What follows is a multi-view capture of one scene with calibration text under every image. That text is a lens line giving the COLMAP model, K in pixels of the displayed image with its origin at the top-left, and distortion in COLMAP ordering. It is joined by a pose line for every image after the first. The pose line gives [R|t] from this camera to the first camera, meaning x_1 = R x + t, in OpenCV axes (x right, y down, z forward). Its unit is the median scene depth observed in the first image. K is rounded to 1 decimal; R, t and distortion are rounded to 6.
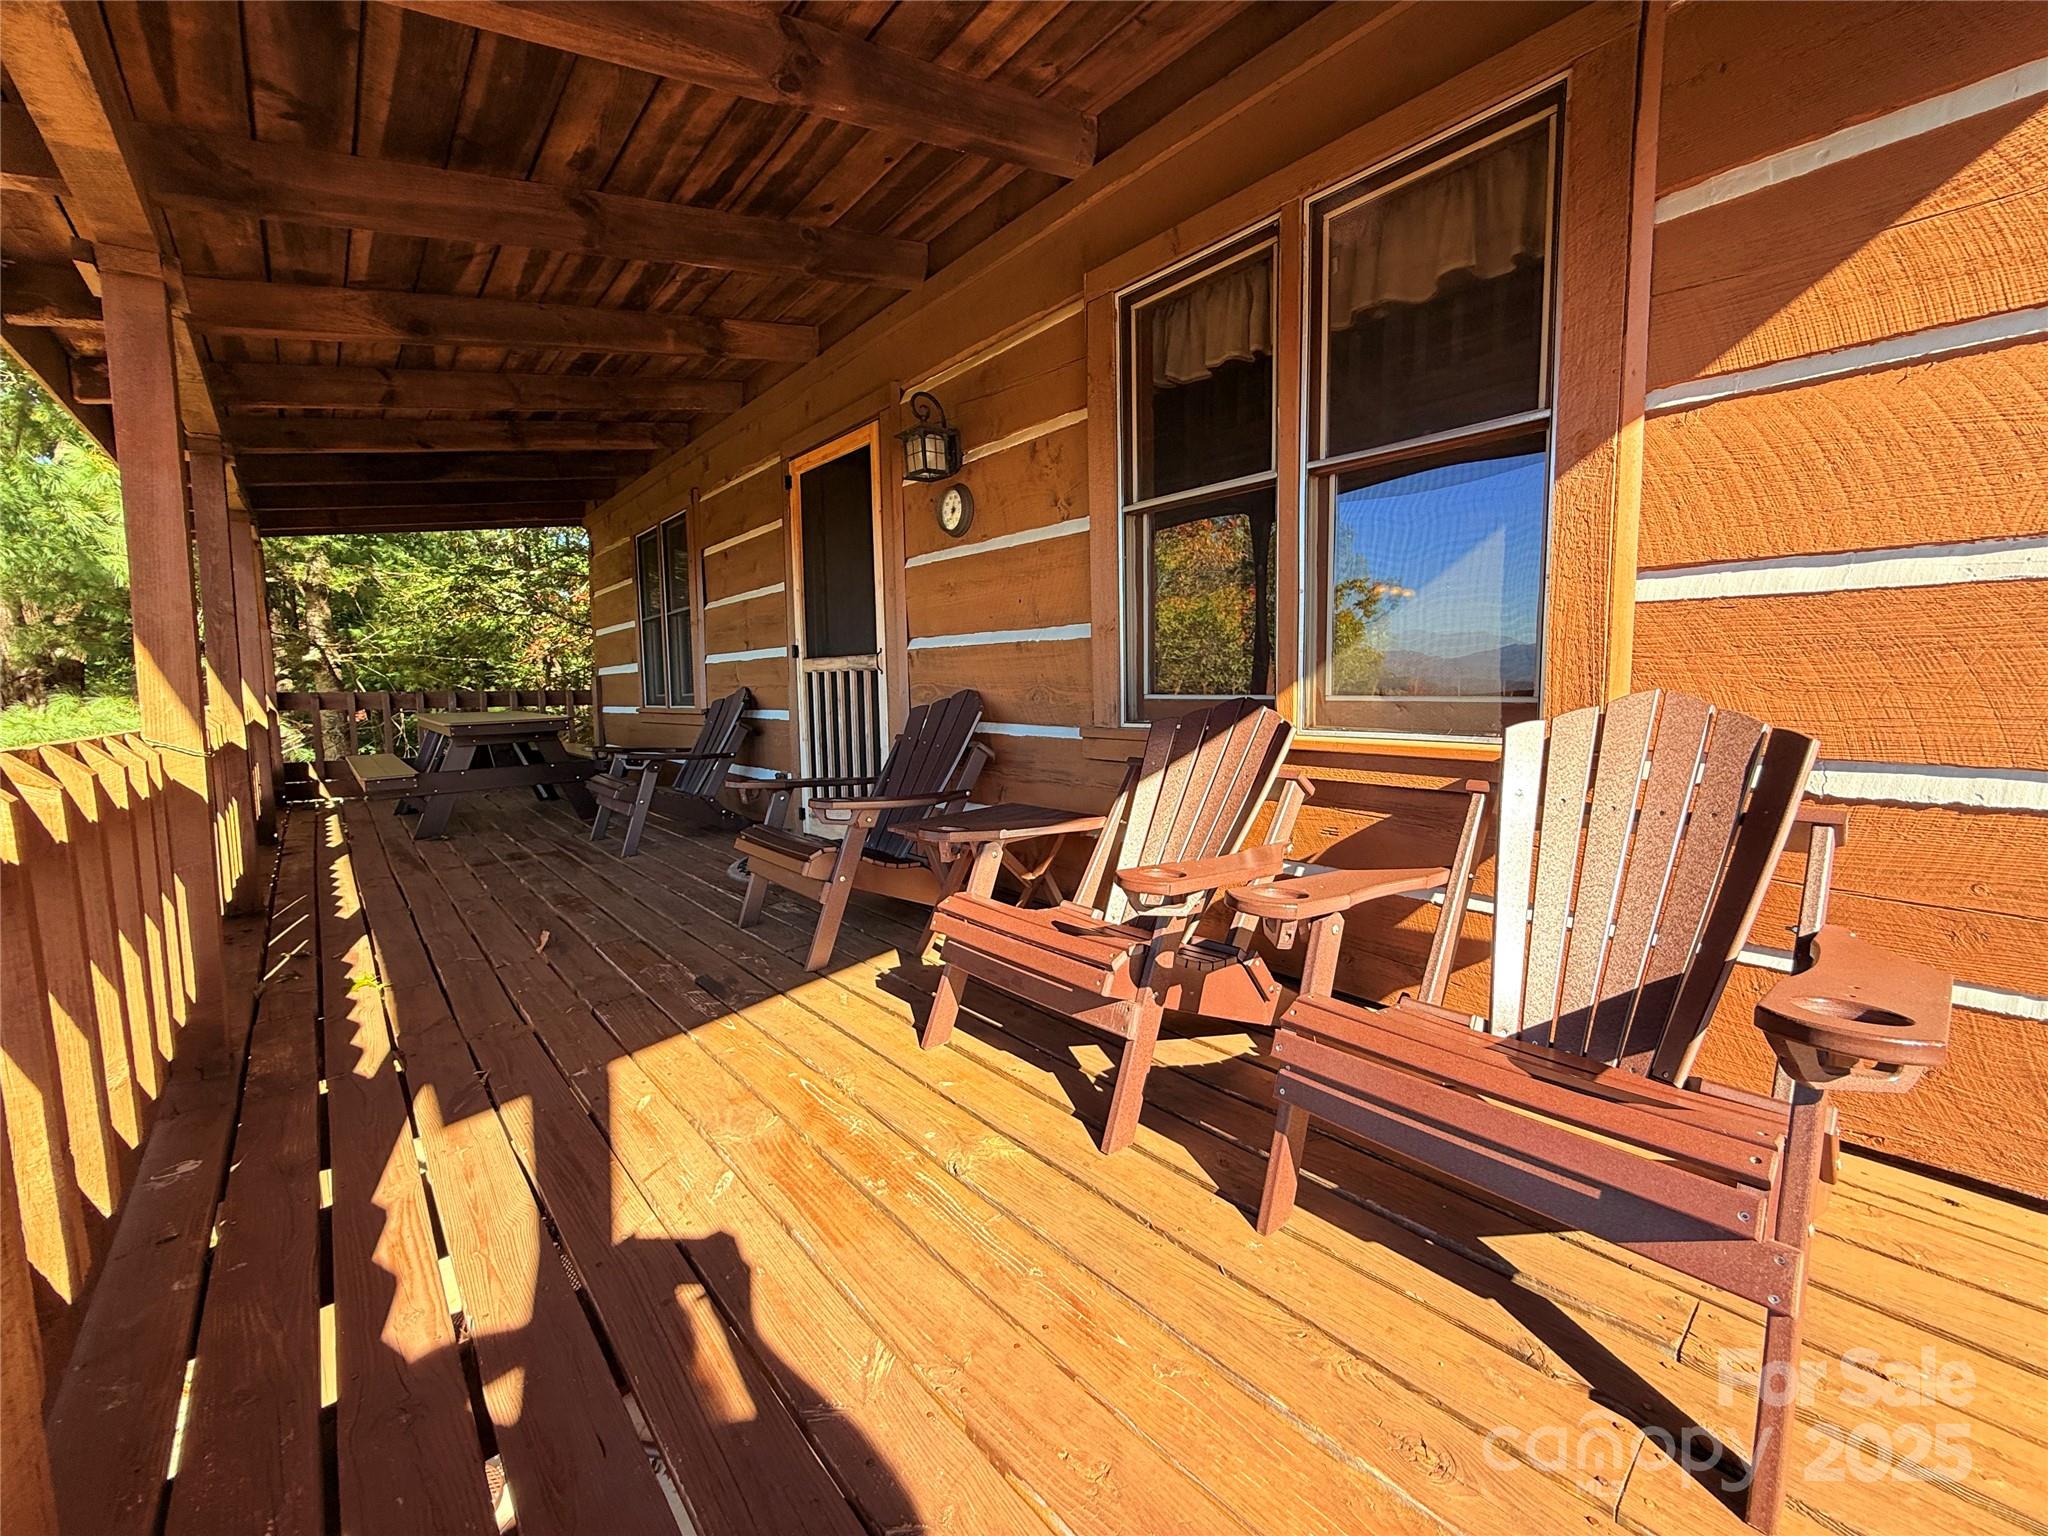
lens RADIAL K [[826.9, 0, 1024.0], [0, 826.9, 768.0], [0, 0, 1]] dist [-0.000530, -0.000162]
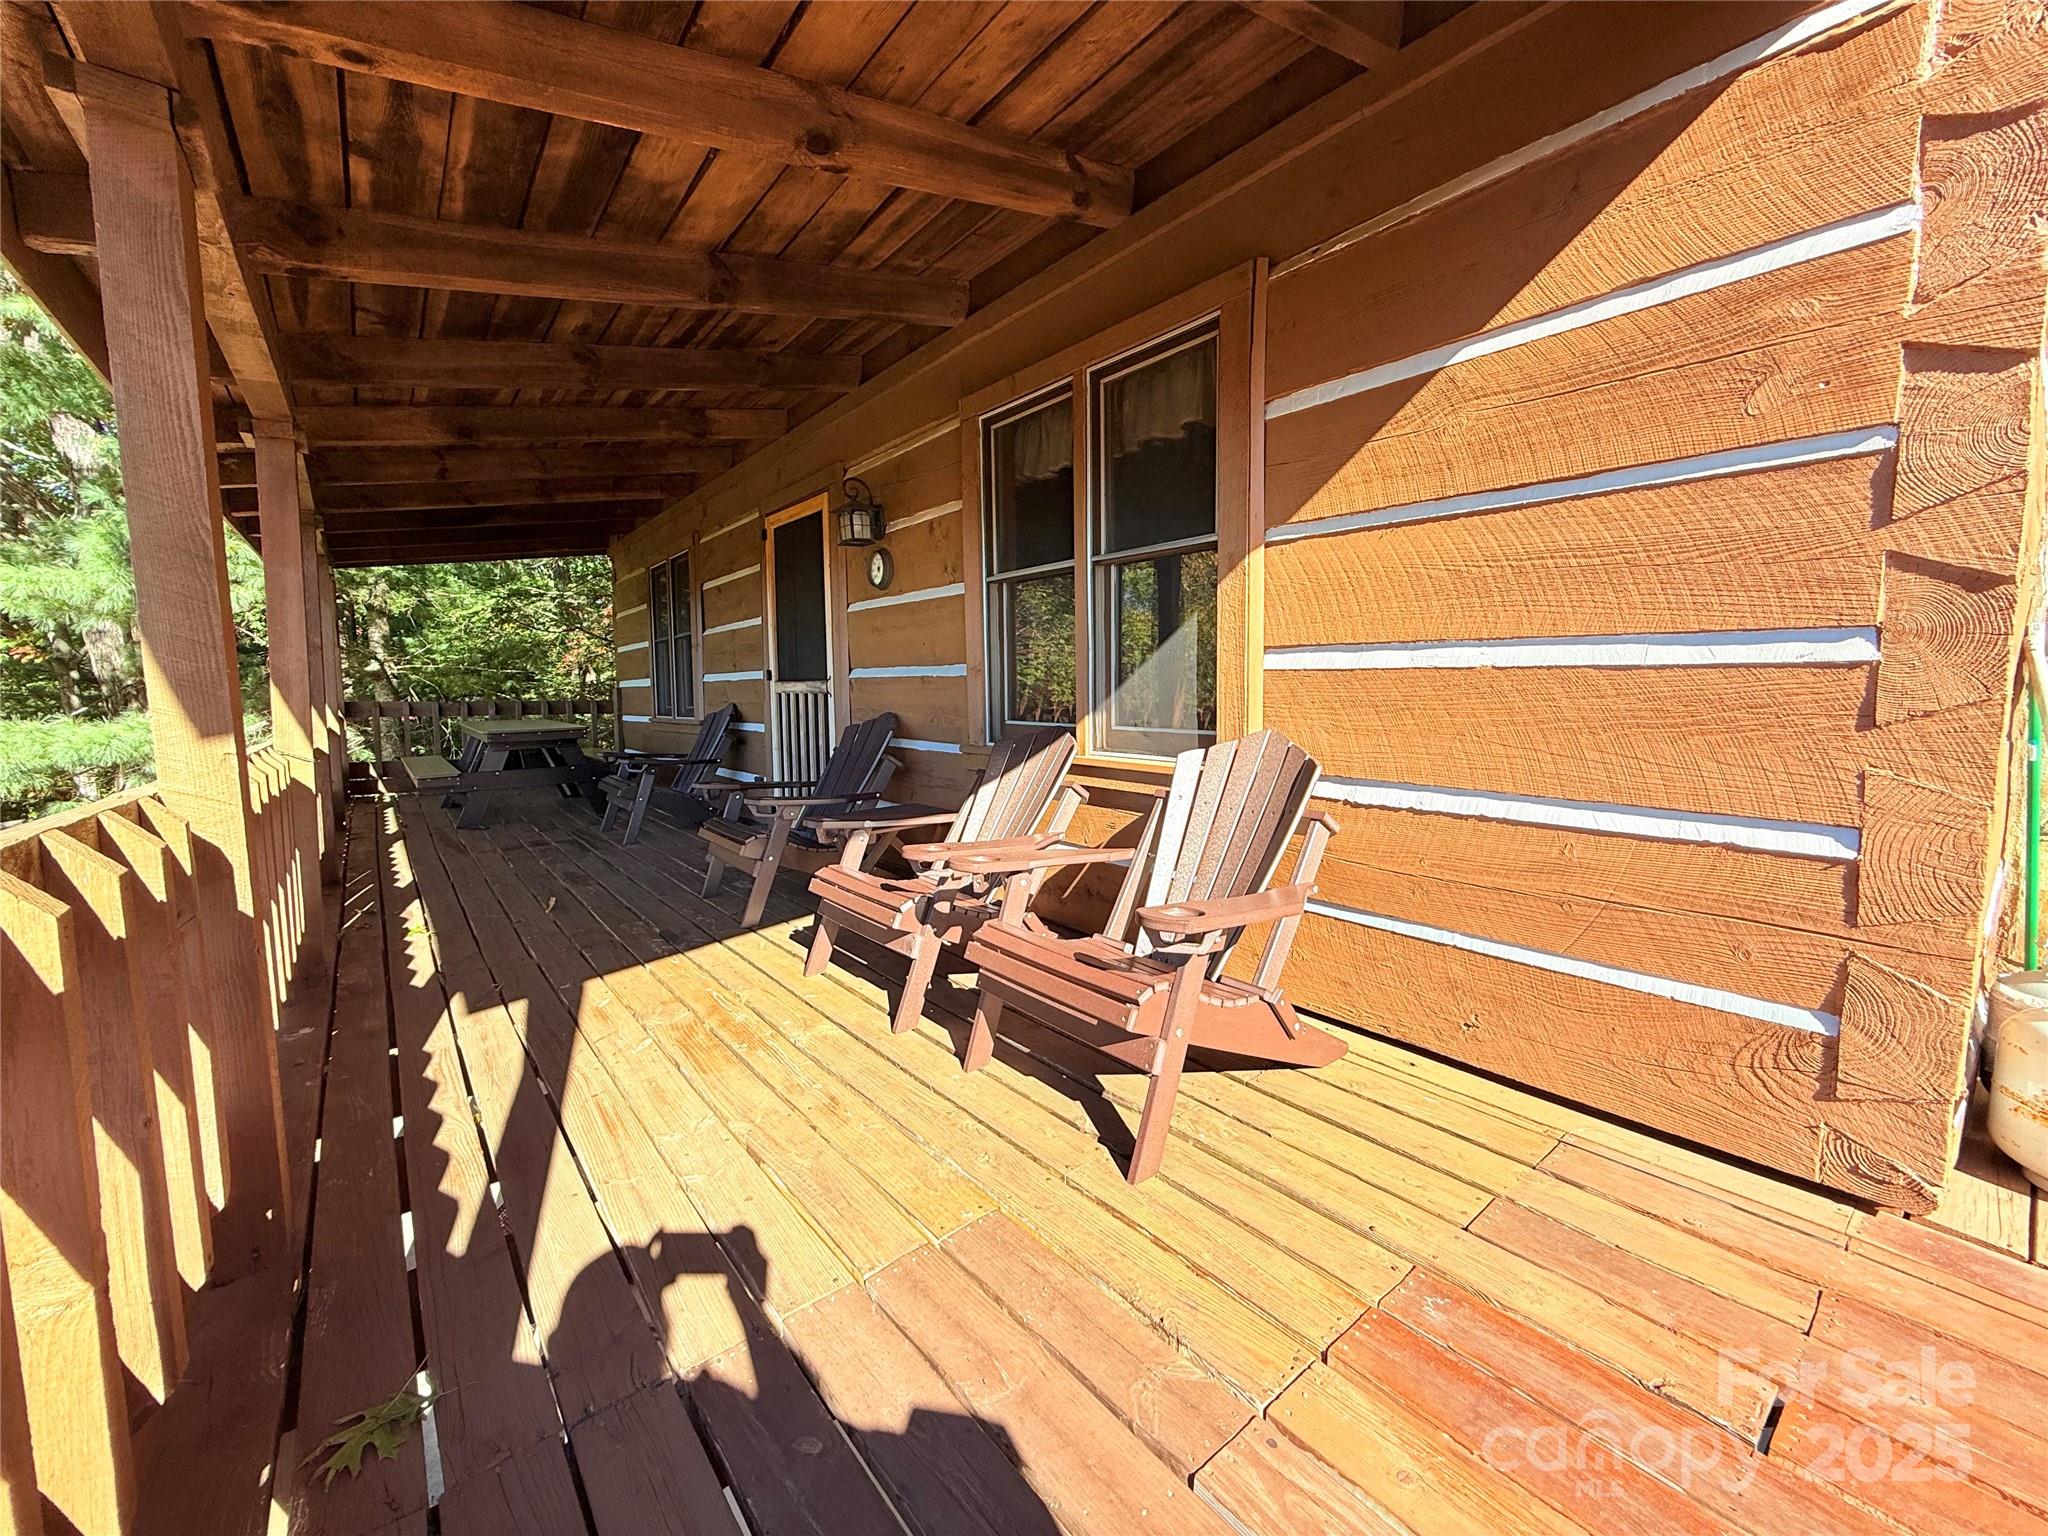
lens RADIAL K [[826.9, 0, 1024.0], [0, 826.9, 768.0], [0, 0, 1]] dist [-0.000530, -0.000162]
pose [[0.999232, 0.011995, -0.037297, 0.241589], [-0.012219, 0.999909, -0.005790, -0.007621], [0.037224, 0.006242, 0.999287, -0.316343]]
